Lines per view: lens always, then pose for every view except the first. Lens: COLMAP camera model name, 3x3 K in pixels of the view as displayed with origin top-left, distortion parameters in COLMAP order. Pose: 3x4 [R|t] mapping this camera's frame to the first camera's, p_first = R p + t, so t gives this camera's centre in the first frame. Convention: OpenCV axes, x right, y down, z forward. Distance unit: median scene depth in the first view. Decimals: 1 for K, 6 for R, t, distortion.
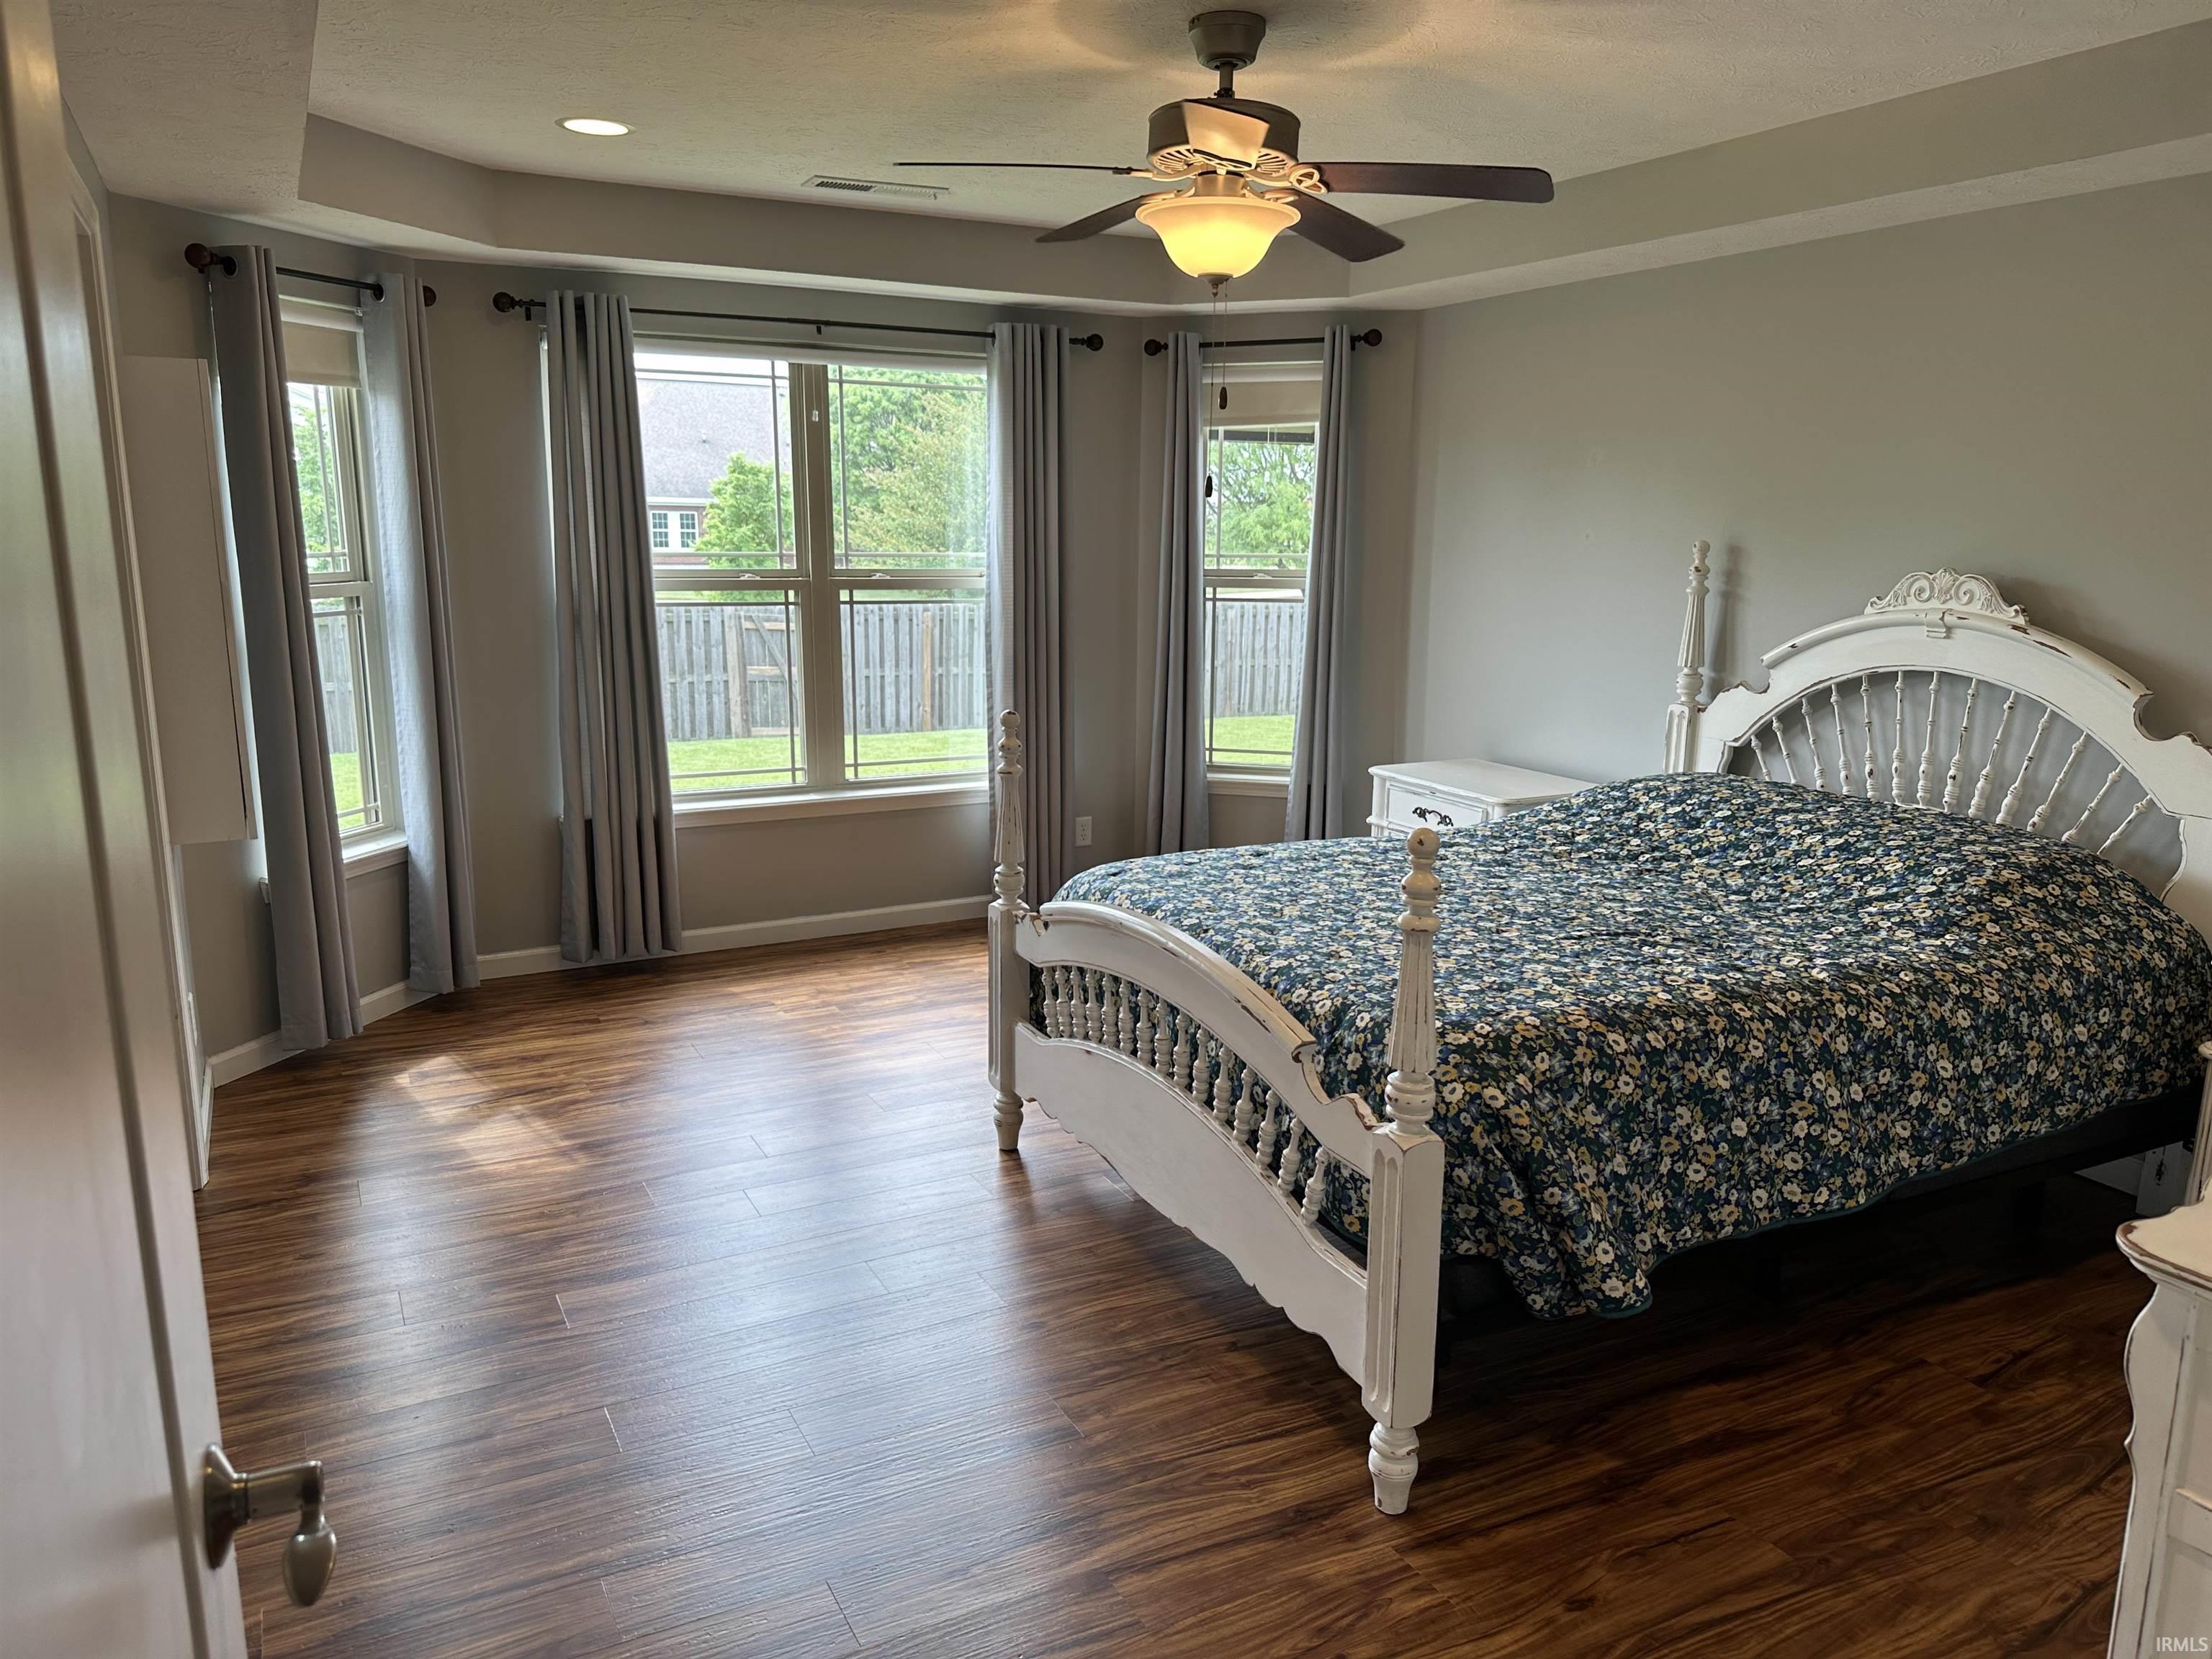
lens RADIAL K [[1584.8, 0, 1102.1], [0, 1584.8, 845.1], [0, 0, 1]] dist [0.061543, -0.070134]
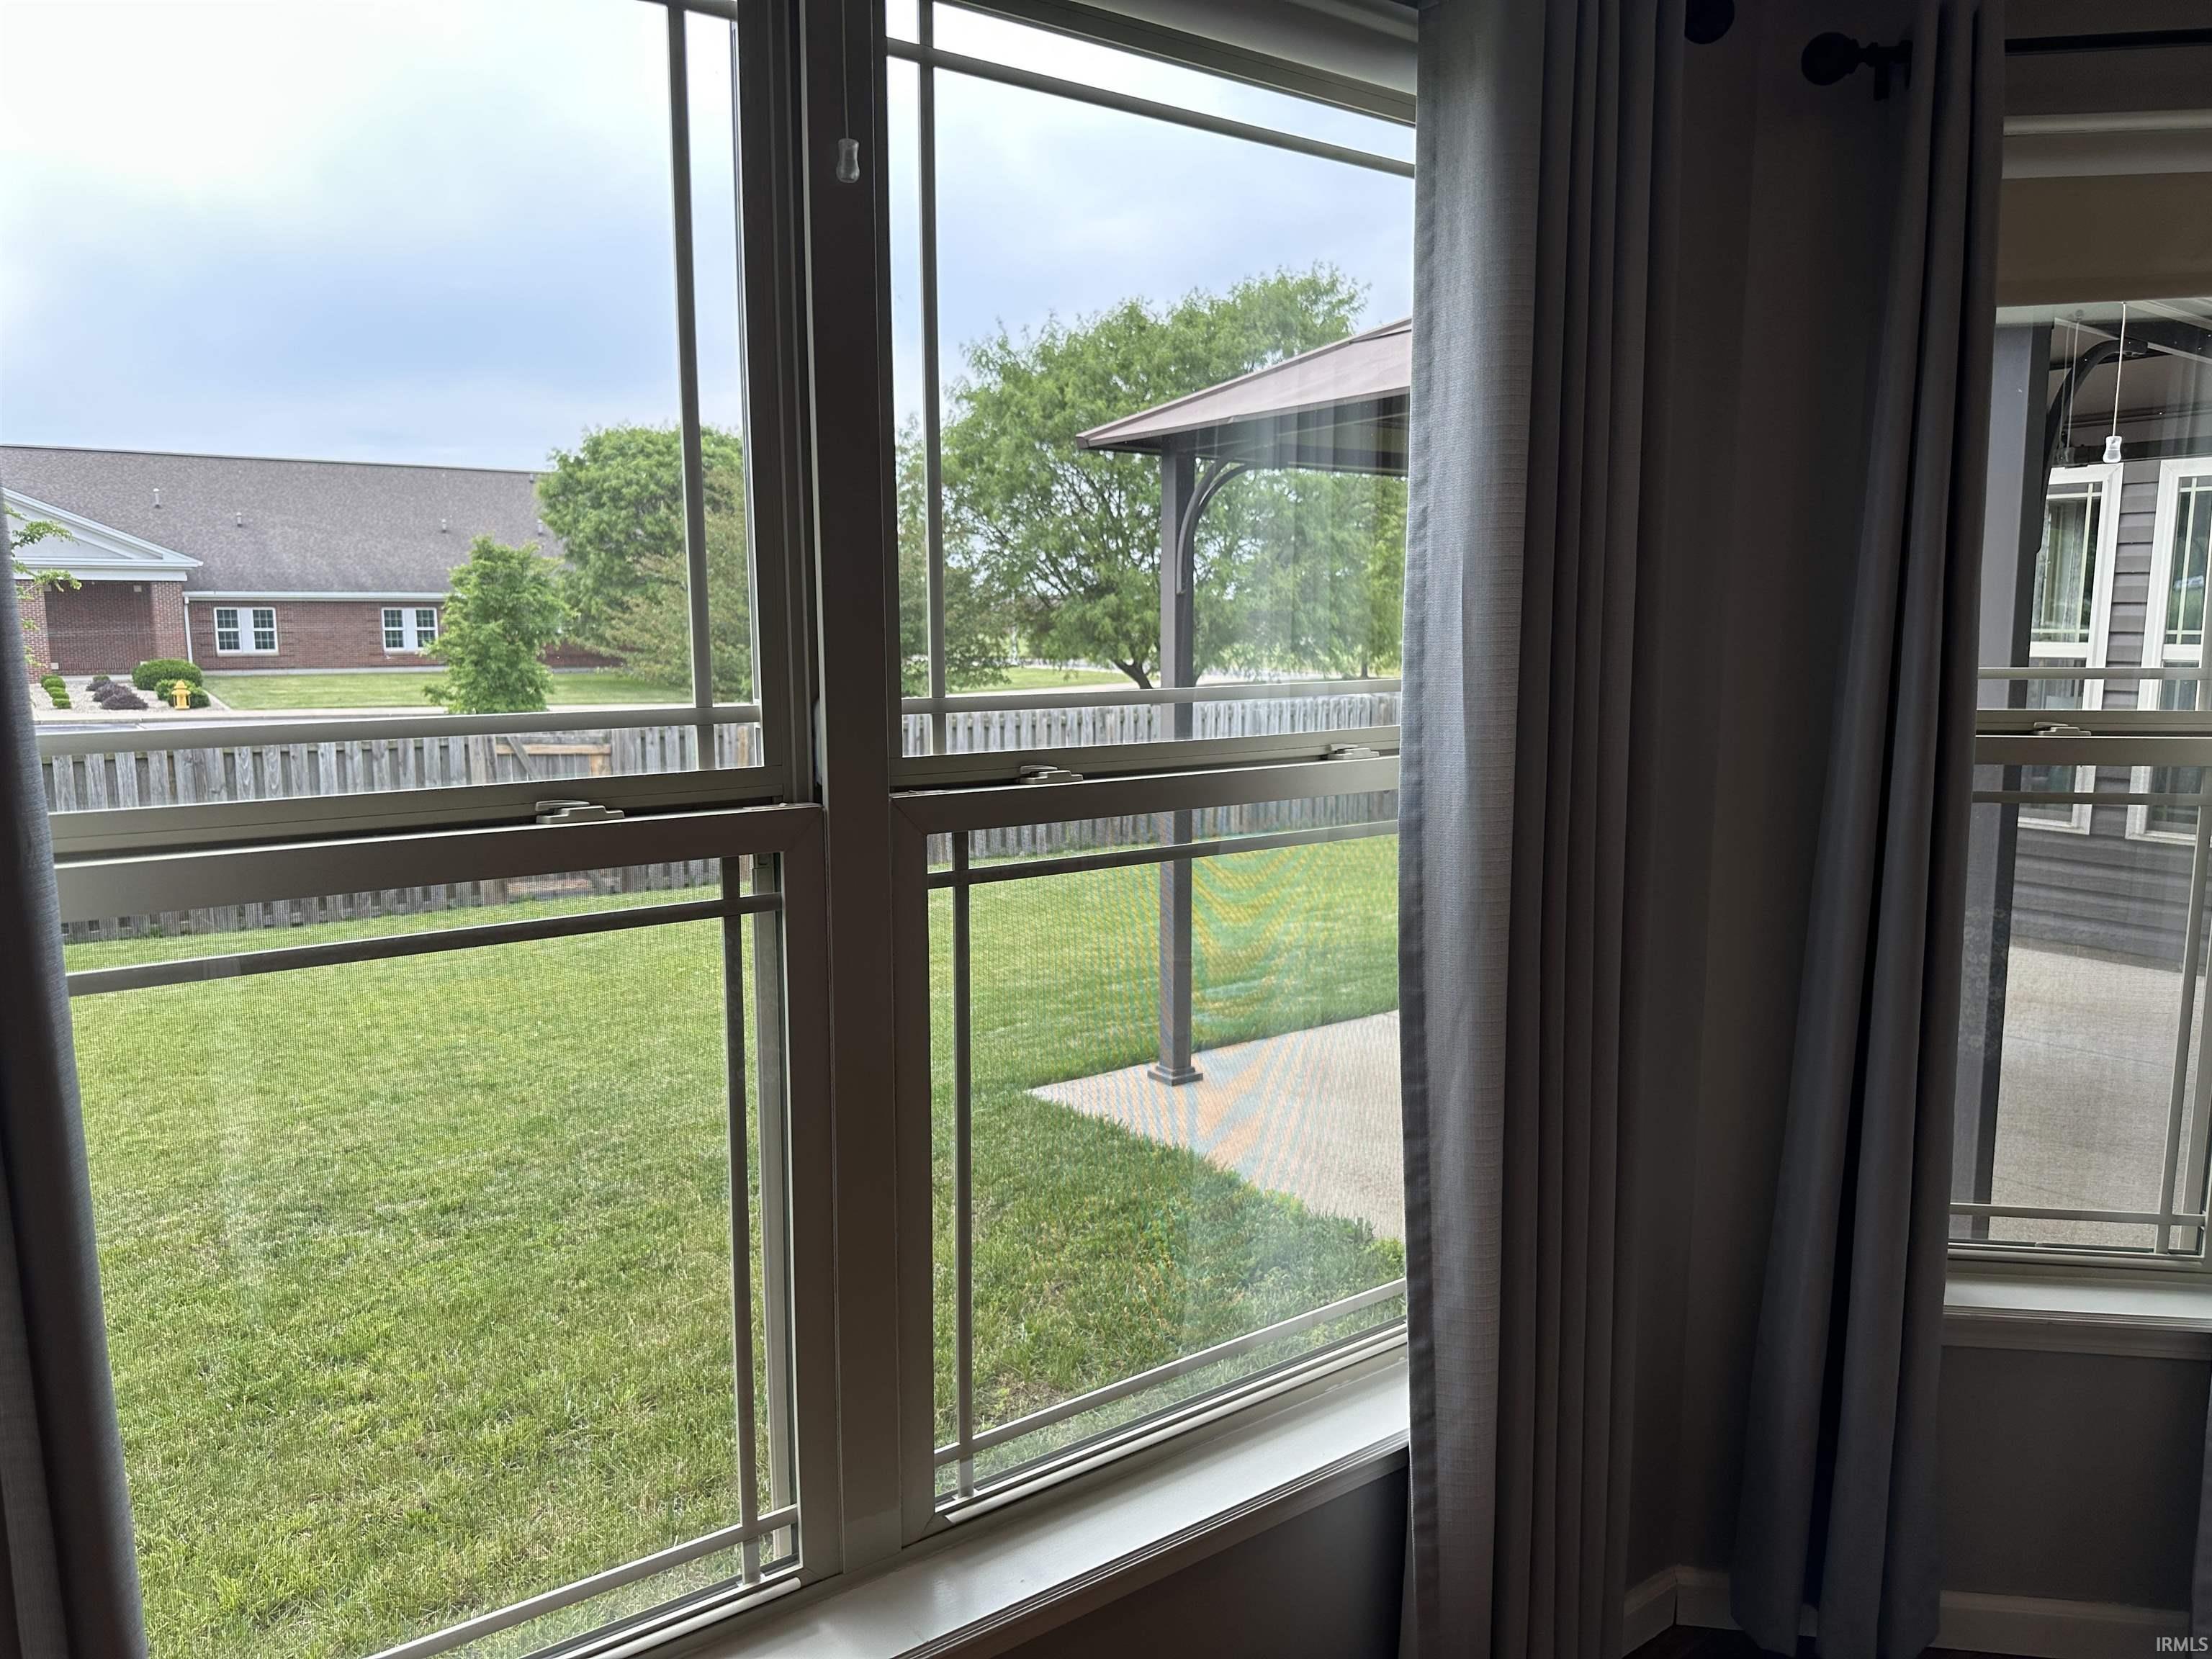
lens RADIAL K [[1584.8, 0, 1096.1], [0, 1584.8, 838.5], [0, 0, 1]] dist [0.061543, -0.070134]
pose [[0.989749, -0.027591, 0.140125, -0.170972], [0.036120, 0.997623, -0.058689, -0.141711], [-0.138173, 0.063148, 0.988393, 0.722055]]
